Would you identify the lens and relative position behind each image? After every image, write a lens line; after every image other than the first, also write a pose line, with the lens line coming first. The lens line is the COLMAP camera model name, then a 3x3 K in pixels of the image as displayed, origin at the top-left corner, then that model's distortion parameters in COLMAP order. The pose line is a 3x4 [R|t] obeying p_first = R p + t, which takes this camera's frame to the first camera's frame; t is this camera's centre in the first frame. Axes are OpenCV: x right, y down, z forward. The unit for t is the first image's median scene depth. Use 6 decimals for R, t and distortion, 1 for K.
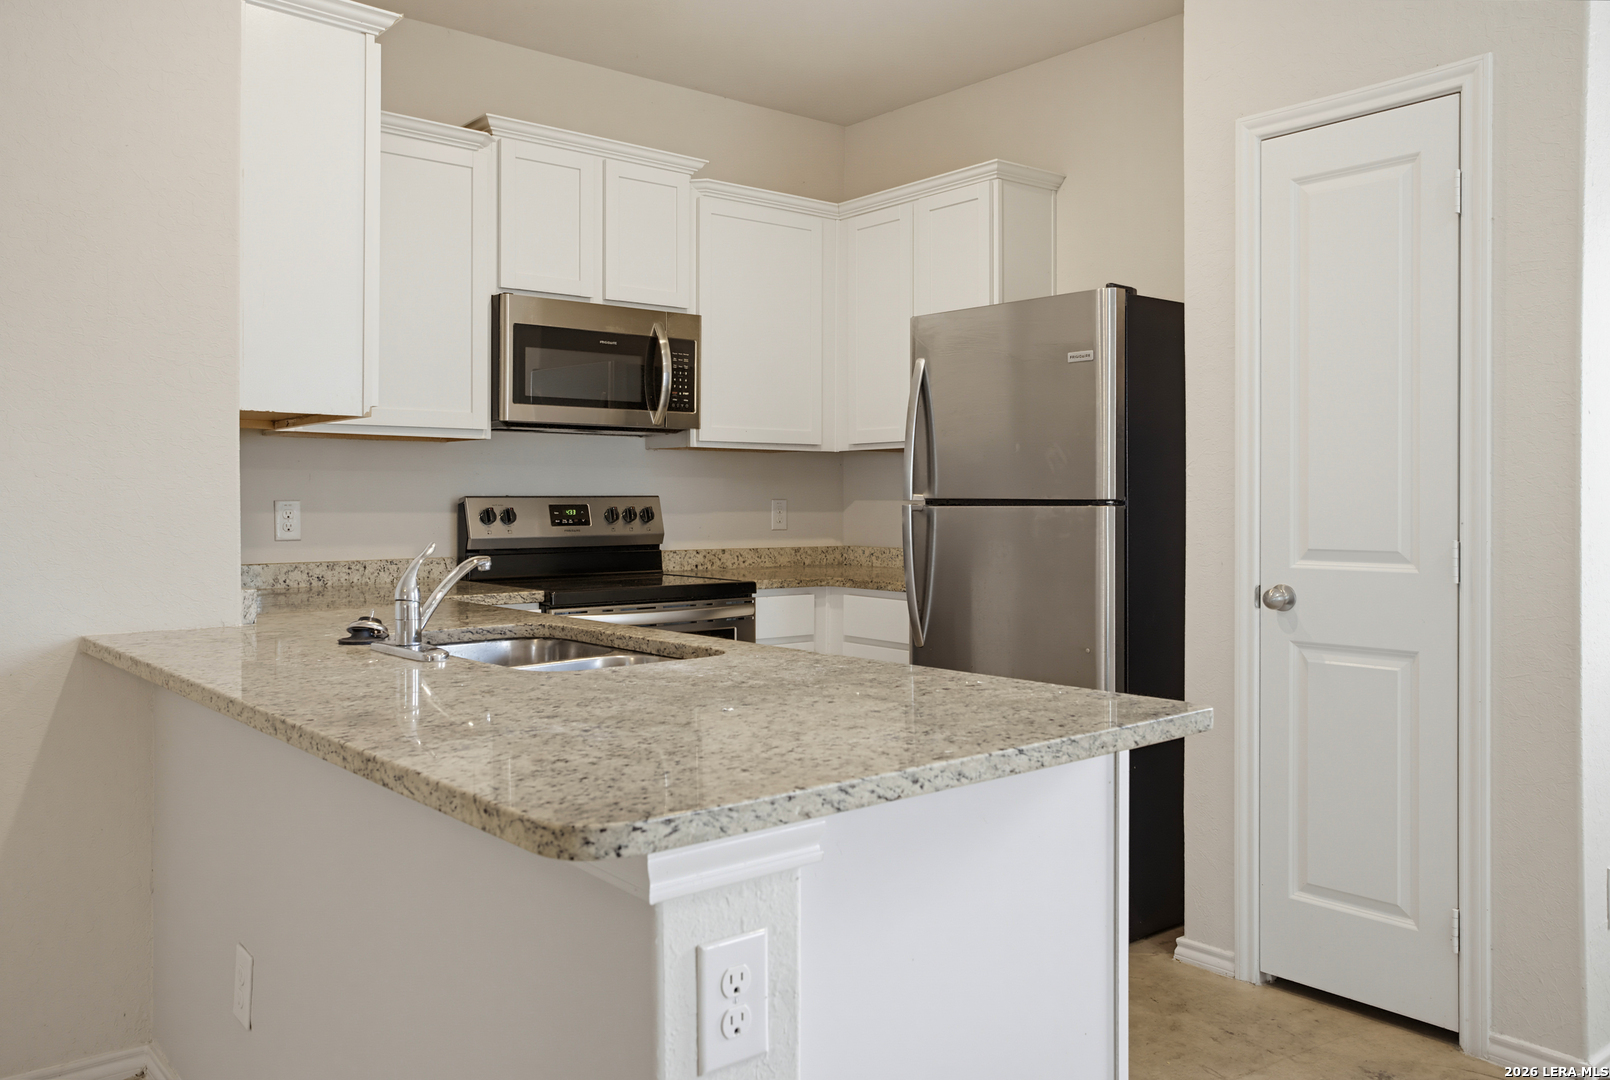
lens RADIAL K [[1259.8, 0, 805.2], [0, 1259.8, 509.6], [0, 0, 1]] dist [-0.055989, 0.083973]
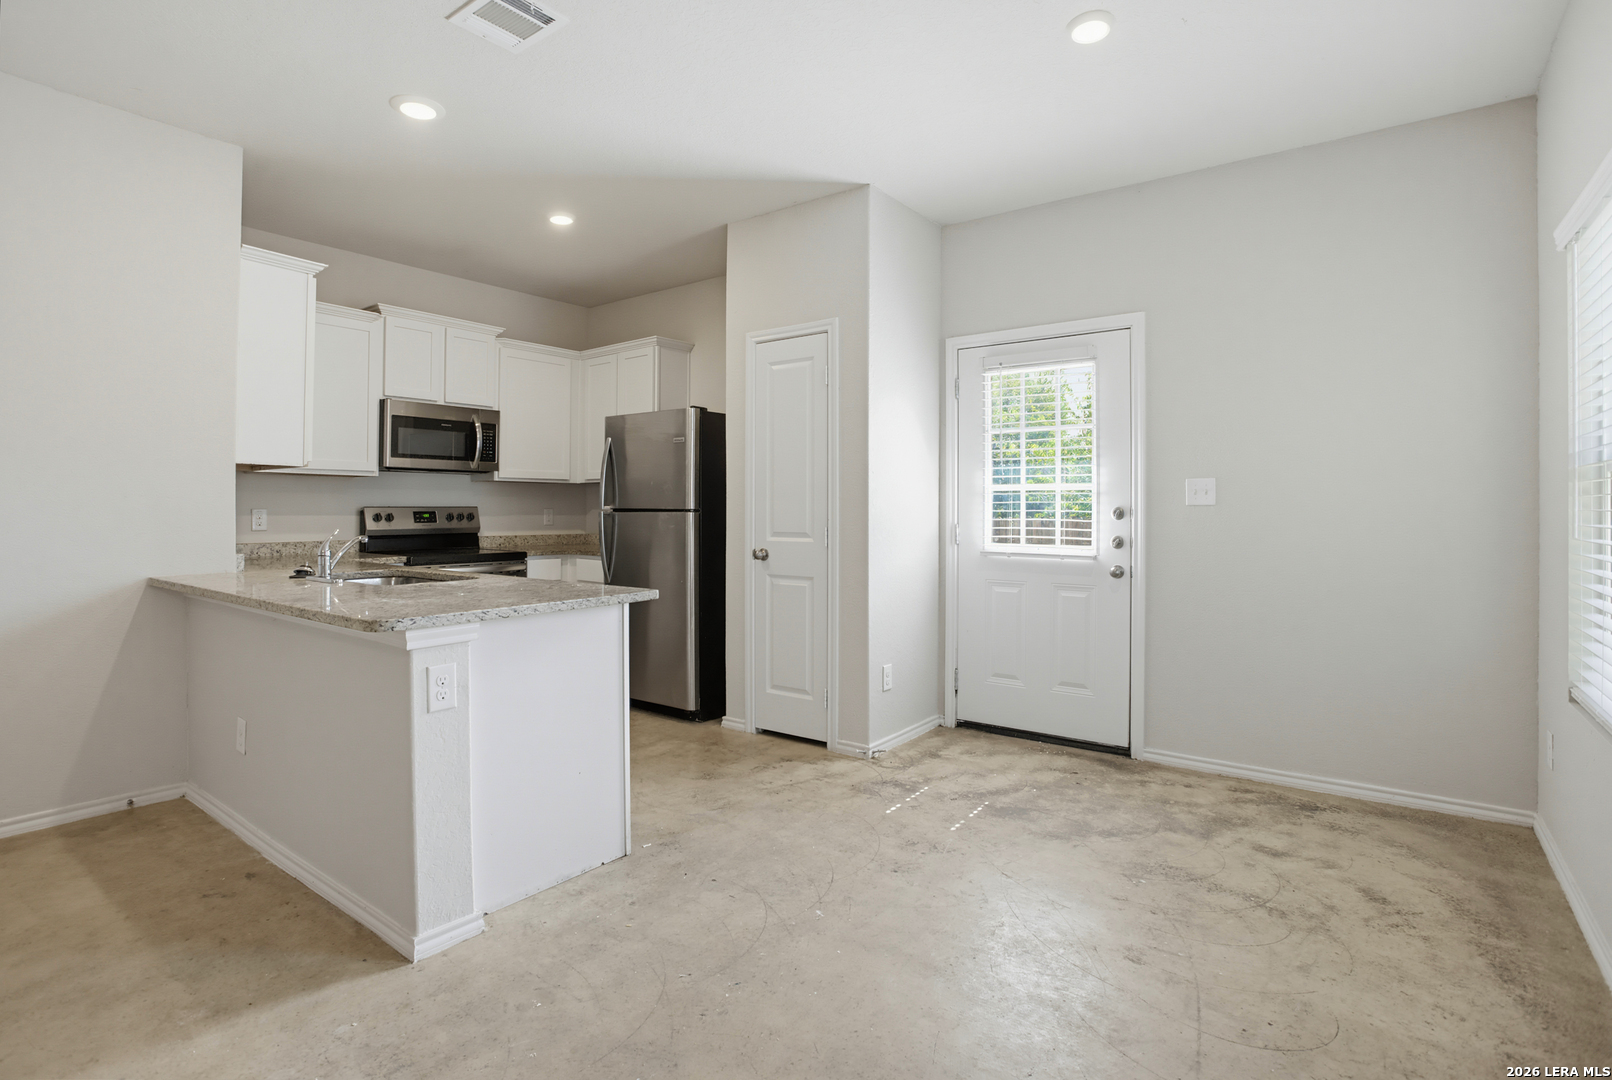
lens RADIAL K [[793.9, 0, 806.8], [0, 793.9, 506.4], [0, 0, 1]] dist [-0.086547, 0.041488]
pose [[0.972397, 0.002276, 0.233322, 0.101235], [0.000141, 0.999947, -0.010338, 0.000806], [-0.233333, 0.010086, 0.972345, -0.273537]]
